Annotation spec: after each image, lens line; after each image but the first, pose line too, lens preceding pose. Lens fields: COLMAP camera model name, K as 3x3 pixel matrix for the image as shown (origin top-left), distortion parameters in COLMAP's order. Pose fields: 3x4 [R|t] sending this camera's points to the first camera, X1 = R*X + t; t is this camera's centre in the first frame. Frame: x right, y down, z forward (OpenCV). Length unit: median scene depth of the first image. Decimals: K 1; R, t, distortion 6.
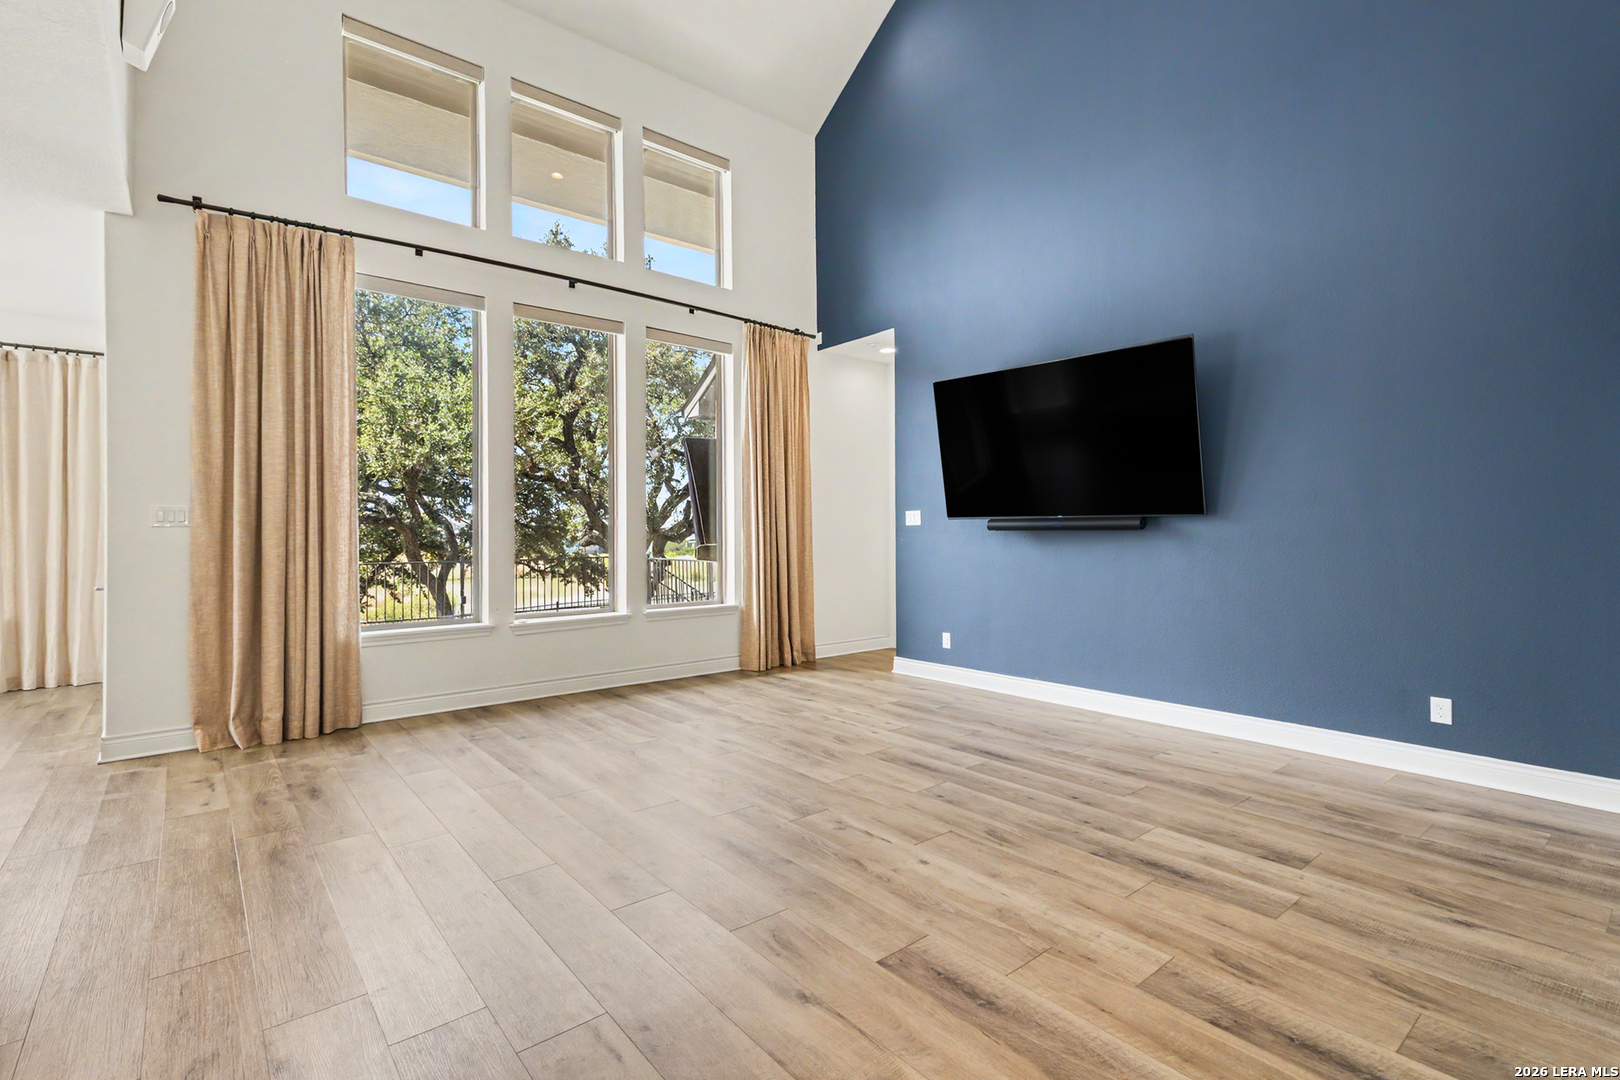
lens RADIAL K [[752.6, 0, 808.9], [0, 752.6, 529.9], [0, 0, 1]] dist [0.003762, 0.000130]
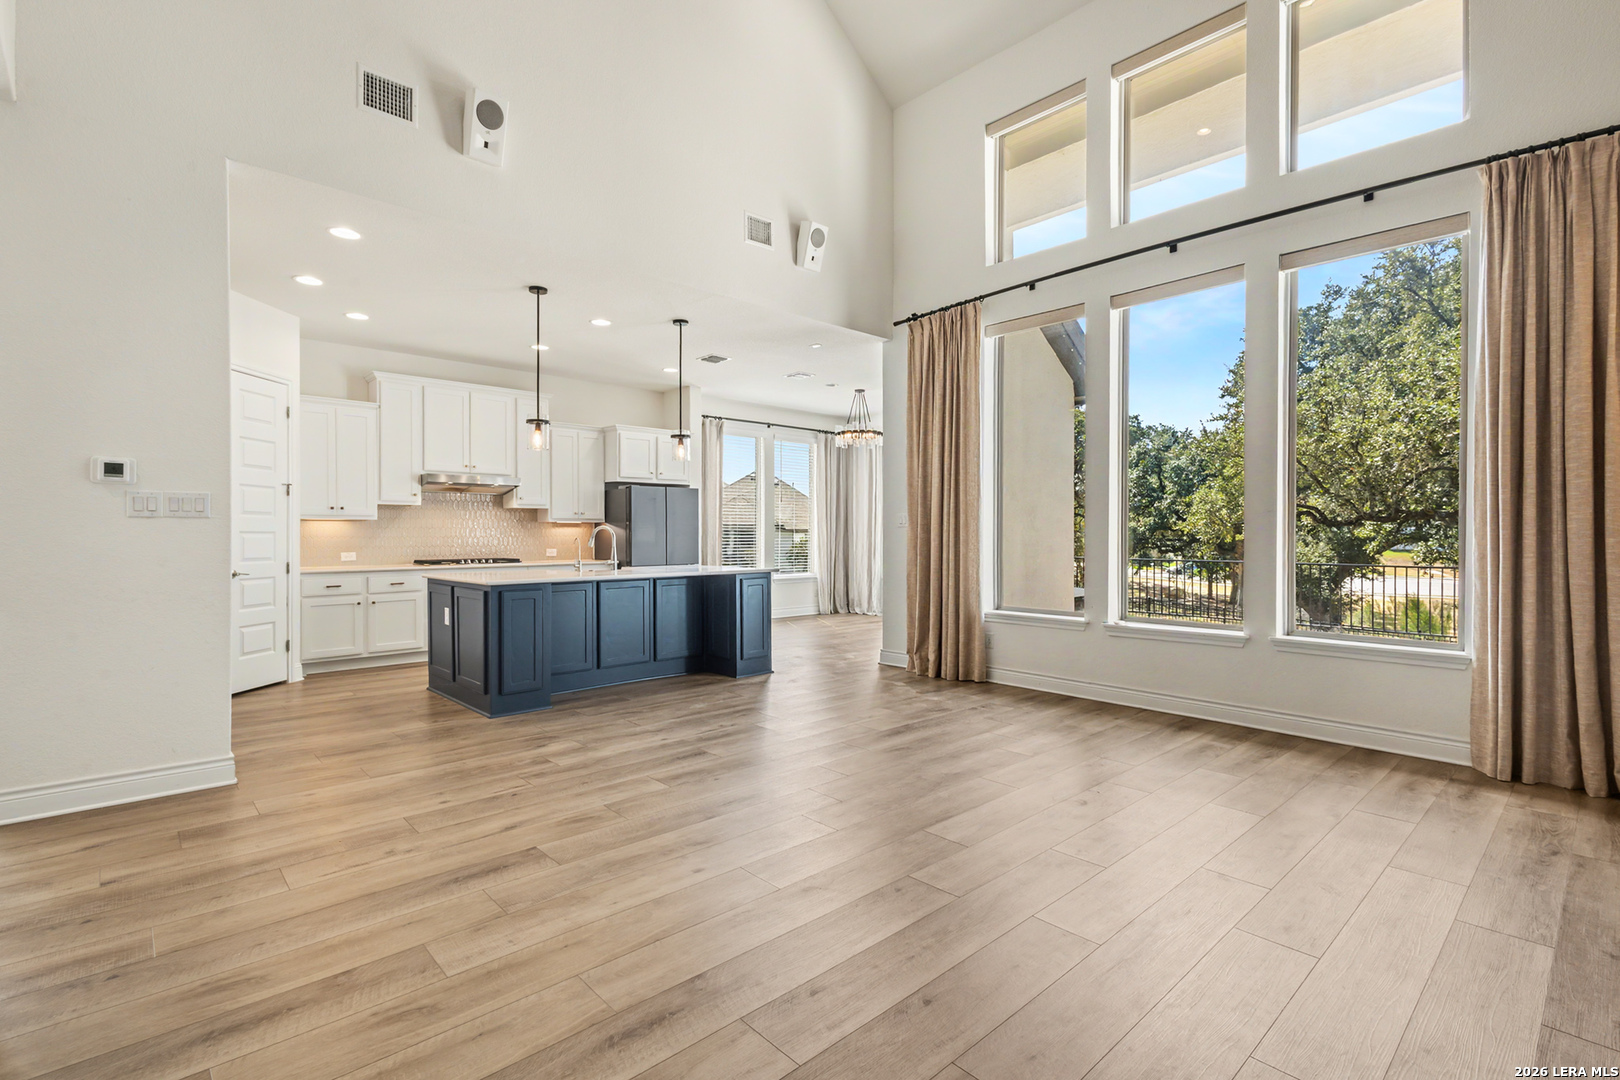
lens RADIAL K [[752.6, 0, 806.9], [0, 752.6, 539.3], [0, 0, 1]] dist [0.003762, 0.000130]
pose [[0.052072, 0.014156, -0.998543, 1.259079], [0.002978, 0.999893, 0.014330, -0.002409], [0.998639, -0.003720, 0.052024, 1.216583]]
